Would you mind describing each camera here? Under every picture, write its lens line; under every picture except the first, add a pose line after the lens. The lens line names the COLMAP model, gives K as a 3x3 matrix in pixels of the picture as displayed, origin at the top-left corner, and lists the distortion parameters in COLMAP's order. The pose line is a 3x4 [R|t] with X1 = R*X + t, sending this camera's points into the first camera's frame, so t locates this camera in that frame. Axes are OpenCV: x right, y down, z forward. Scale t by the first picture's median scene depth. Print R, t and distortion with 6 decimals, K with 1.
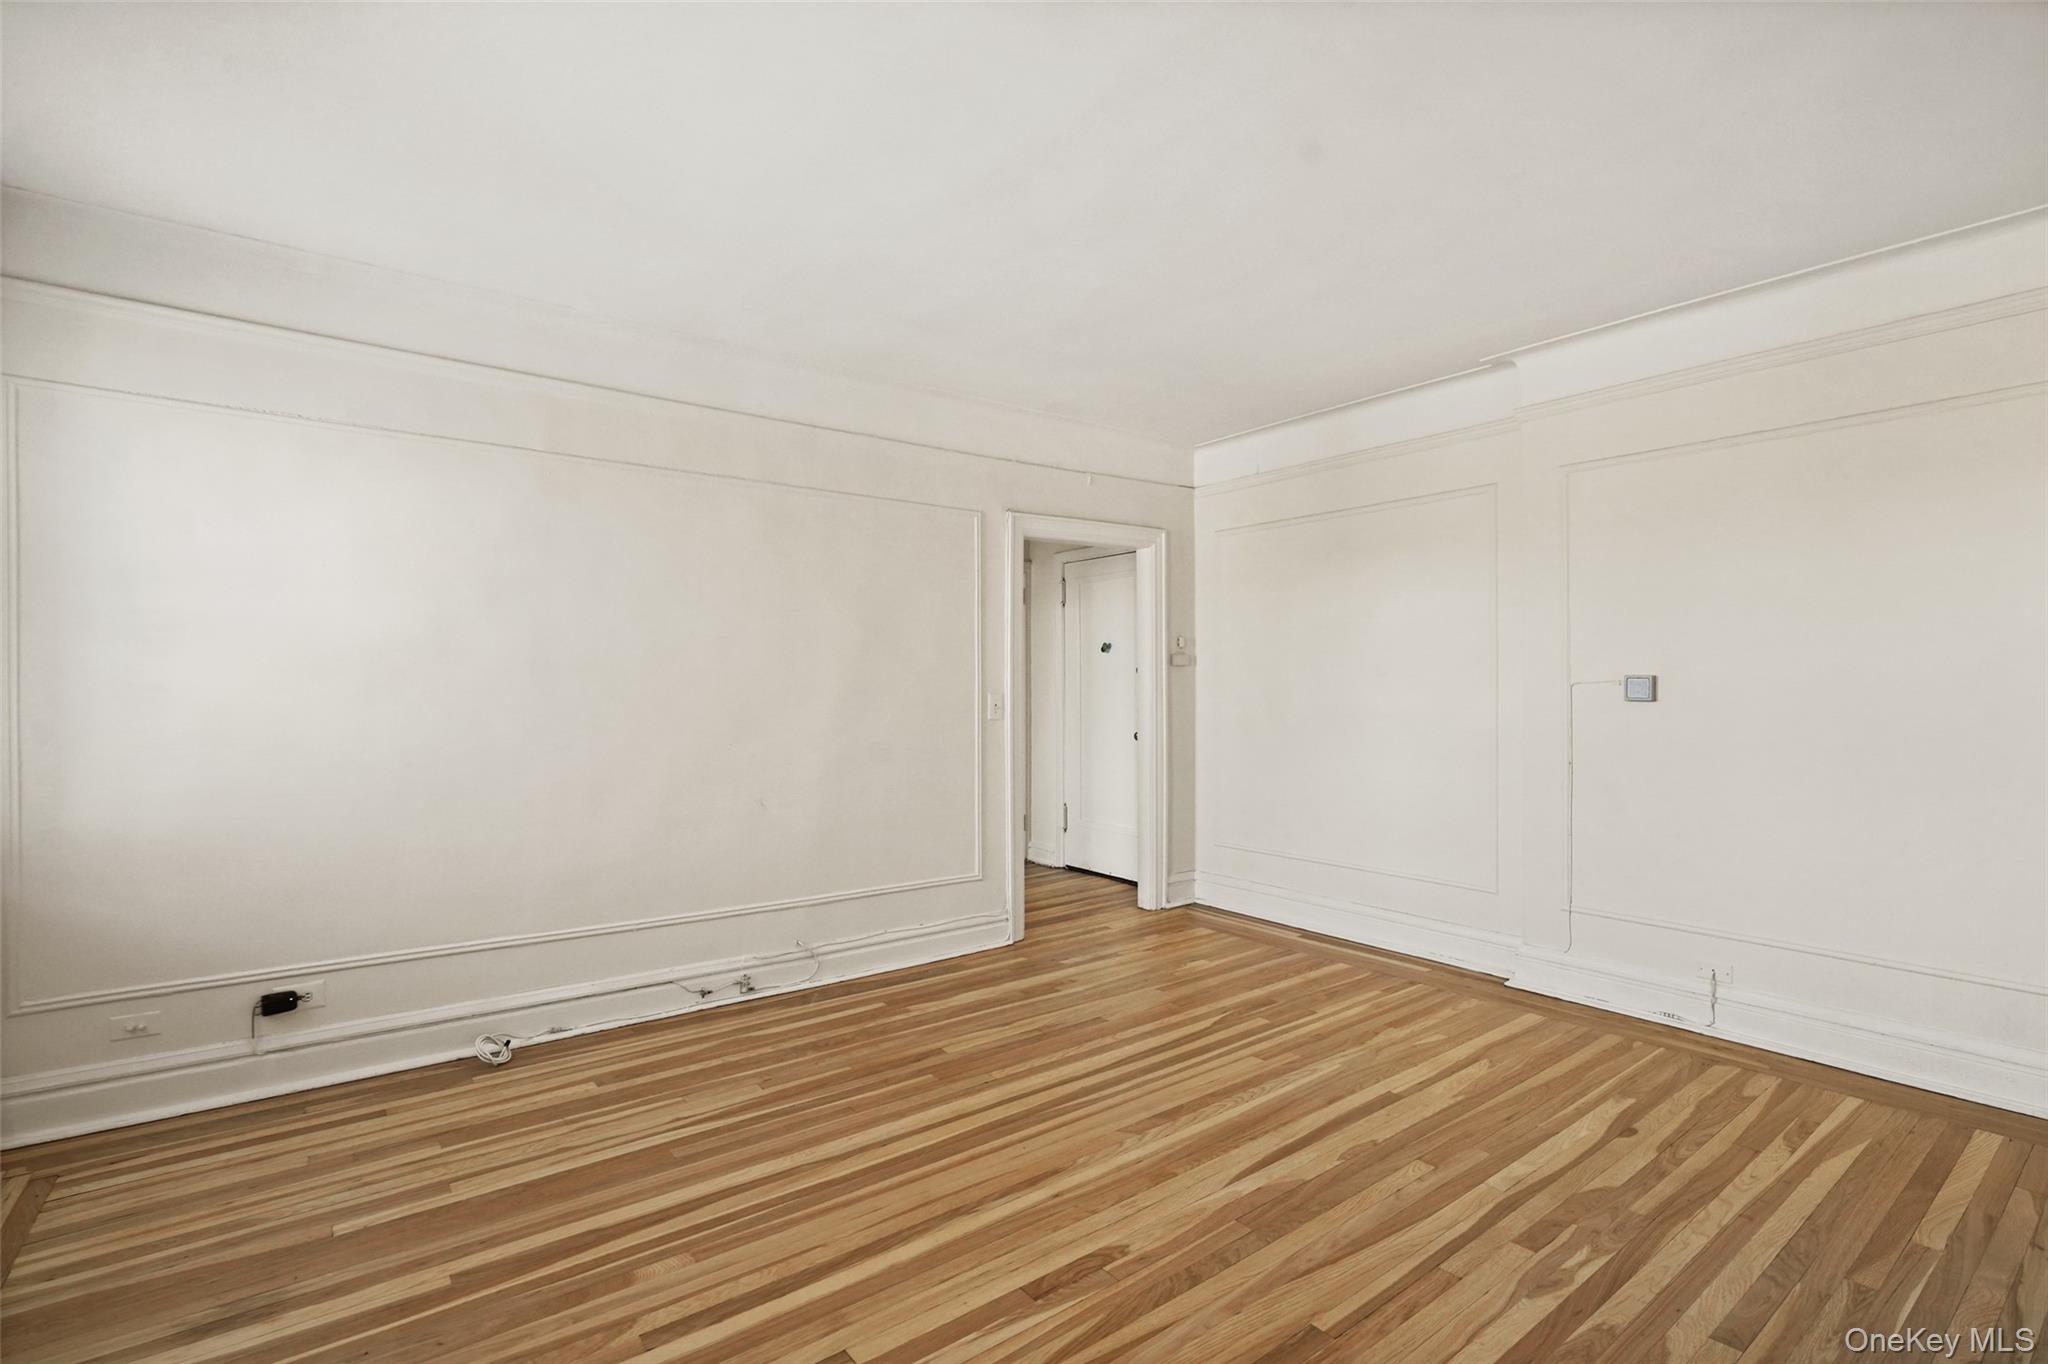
lens RADIAL K [[958.2, 0, 1021.3], [0, 958.2, 688.1], [0, 0, 1]] dist [0.000297, 0.000696]
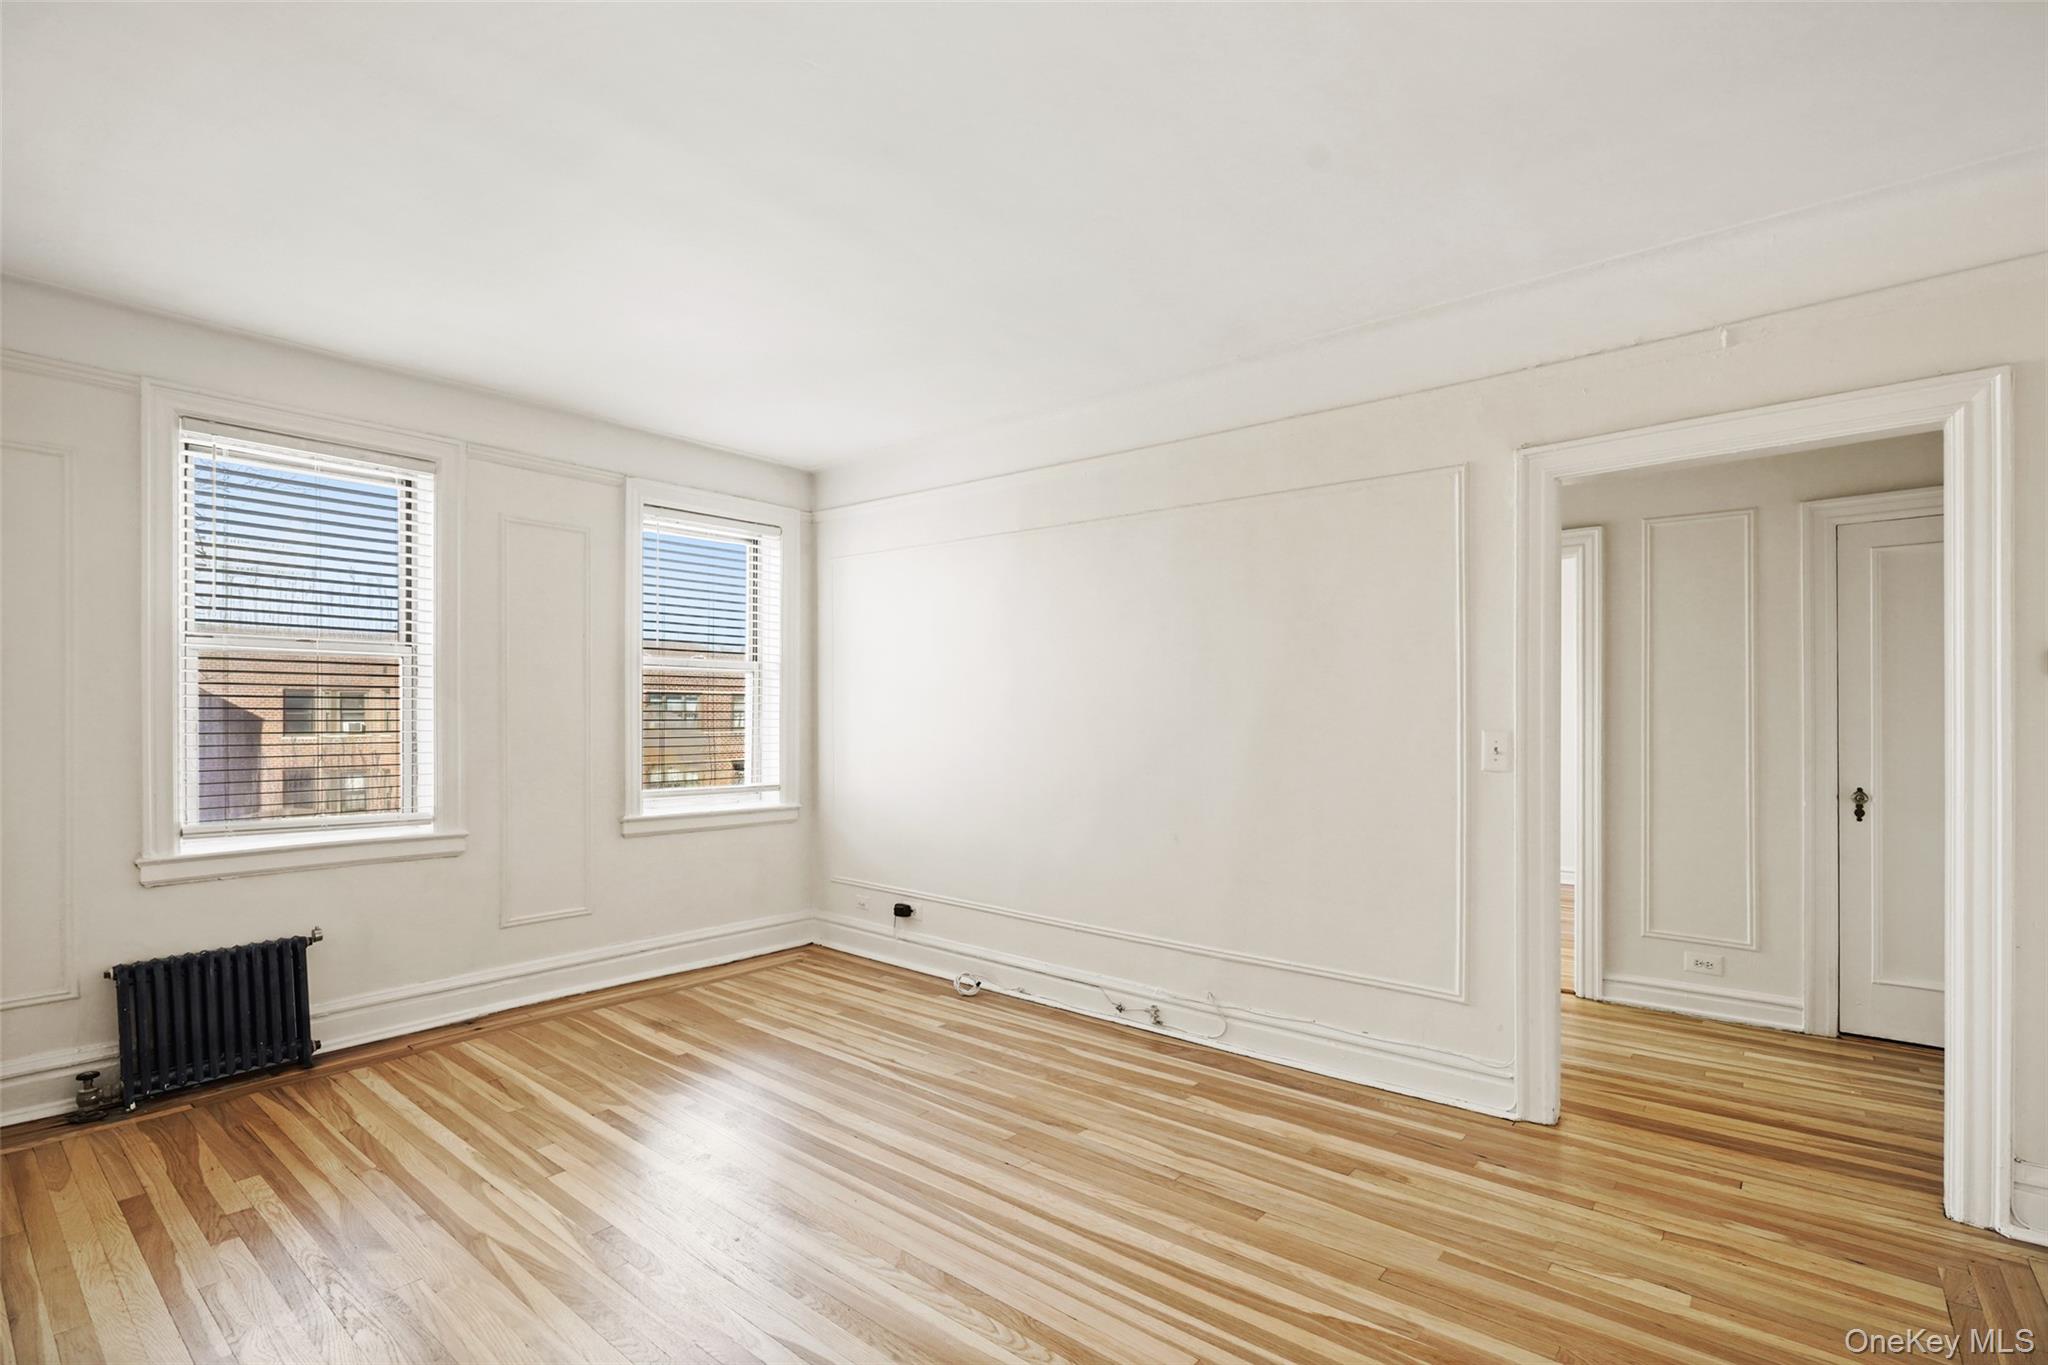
lens RADIAL K [[951.9, 0, 1017.9], [0, 951.9, 715.8], [0, 0, 1]] dist [-0.004403, -0.000119]
pose [[0.216649, 0.001413, -0.976249, 0.840191], [-0.007299, 0.999973, -0.000173, -0.004126], [0.976222, 0.007163, 0.216653, 0.828531]]
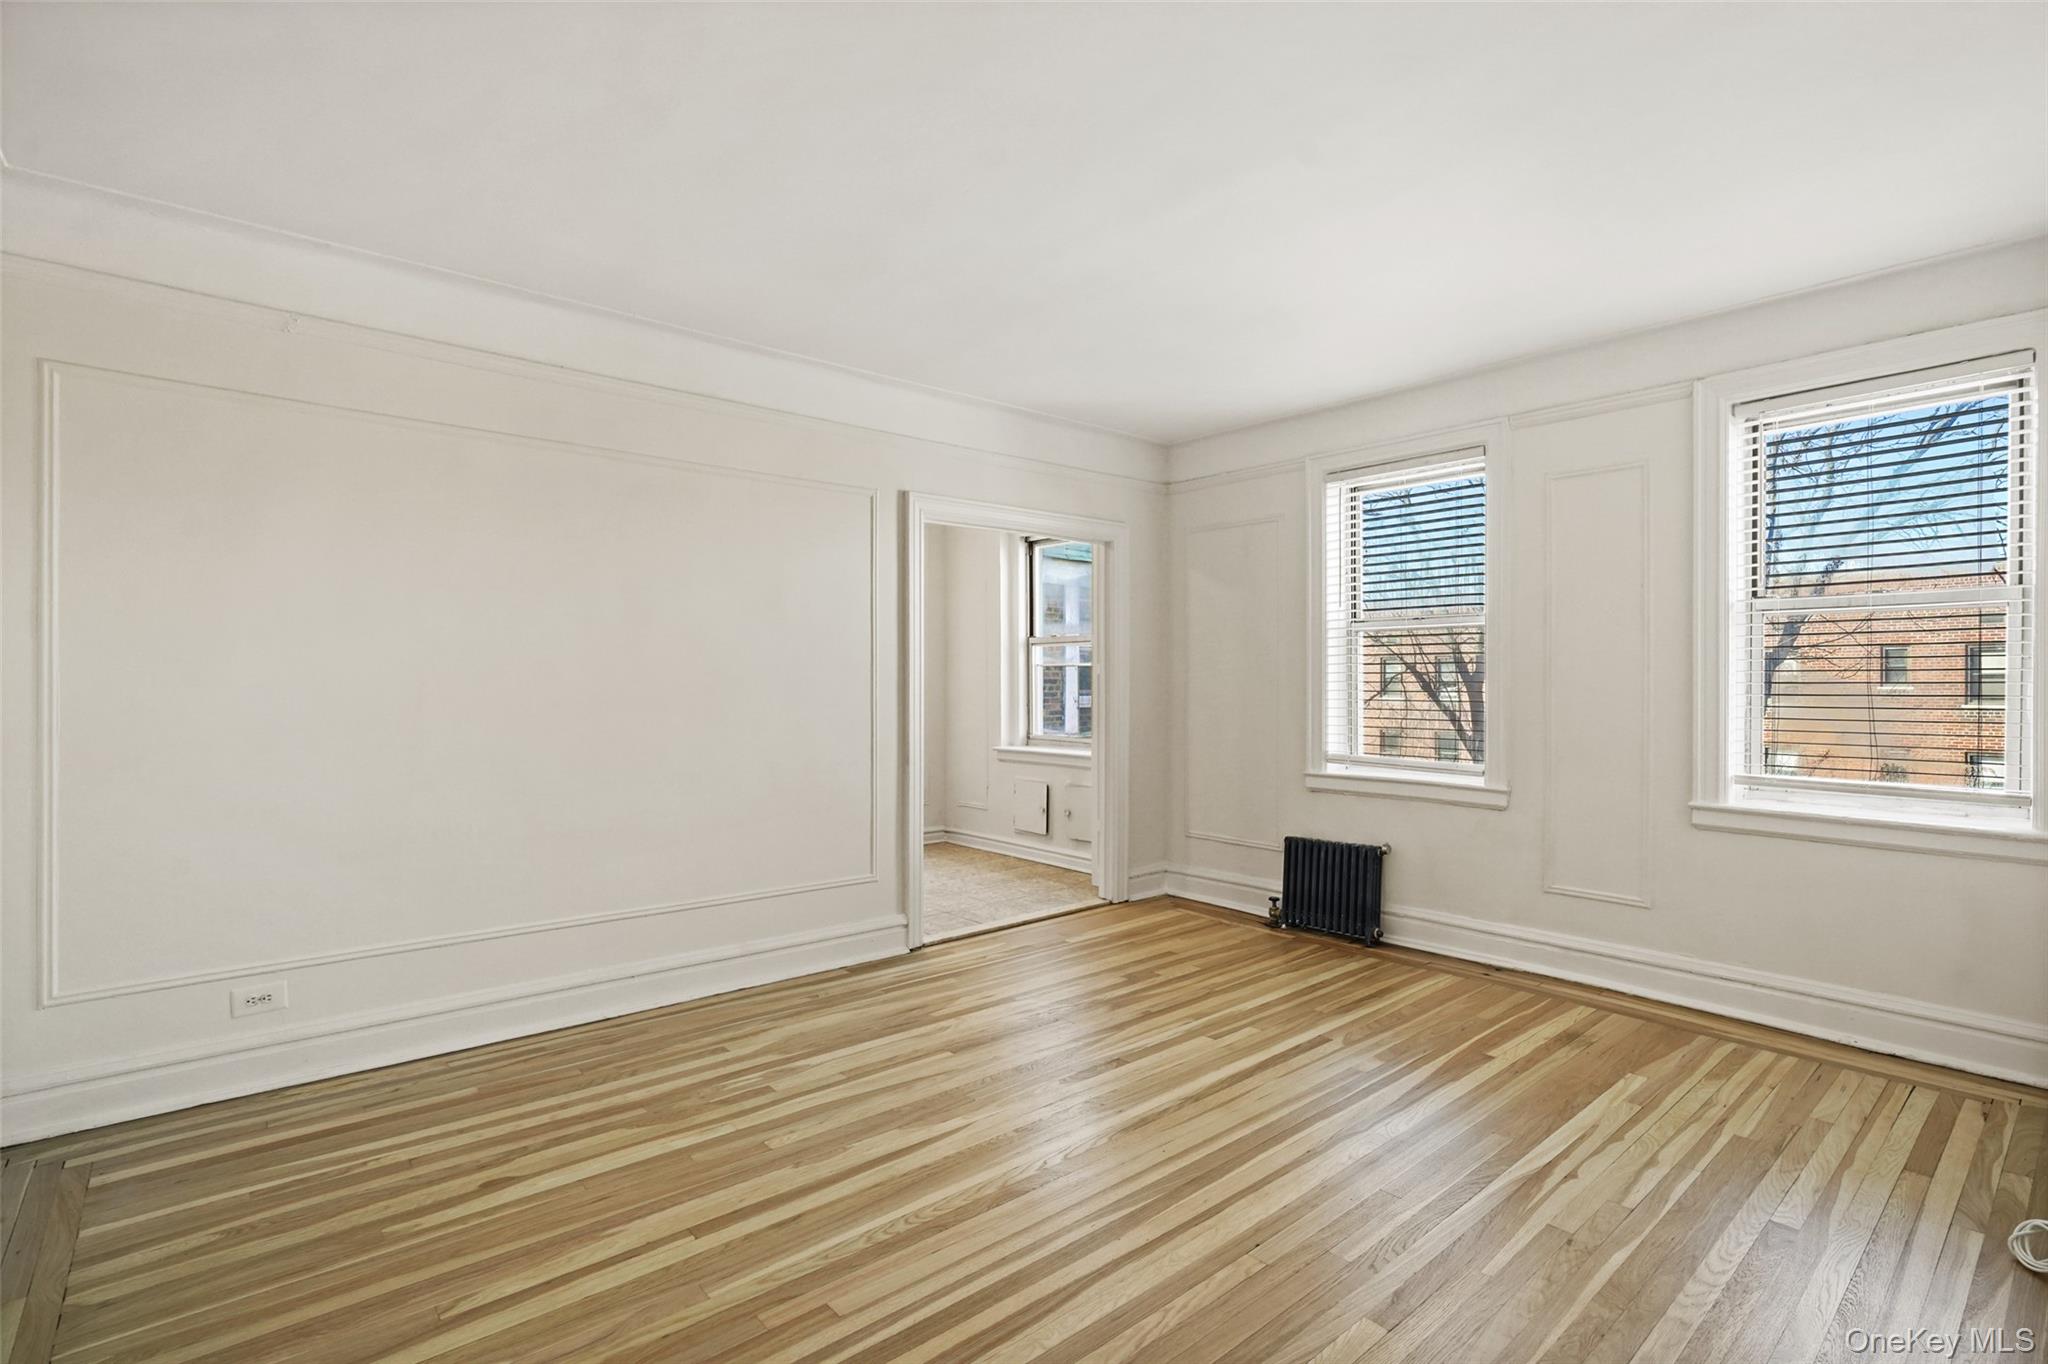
lens RADIAL K [[958.2, 0, 1021.3], [0, 958.2, 688.1], [0, 0, 1]] dist [0.000297, 0.000696]
pose [[-0.998325, 0.001684, -0.057835, 0.177958], [0.000762, 0.999872, 0.015966, -0.006849], [0.057855, 0.015895, -0.998198, 1.709158]]
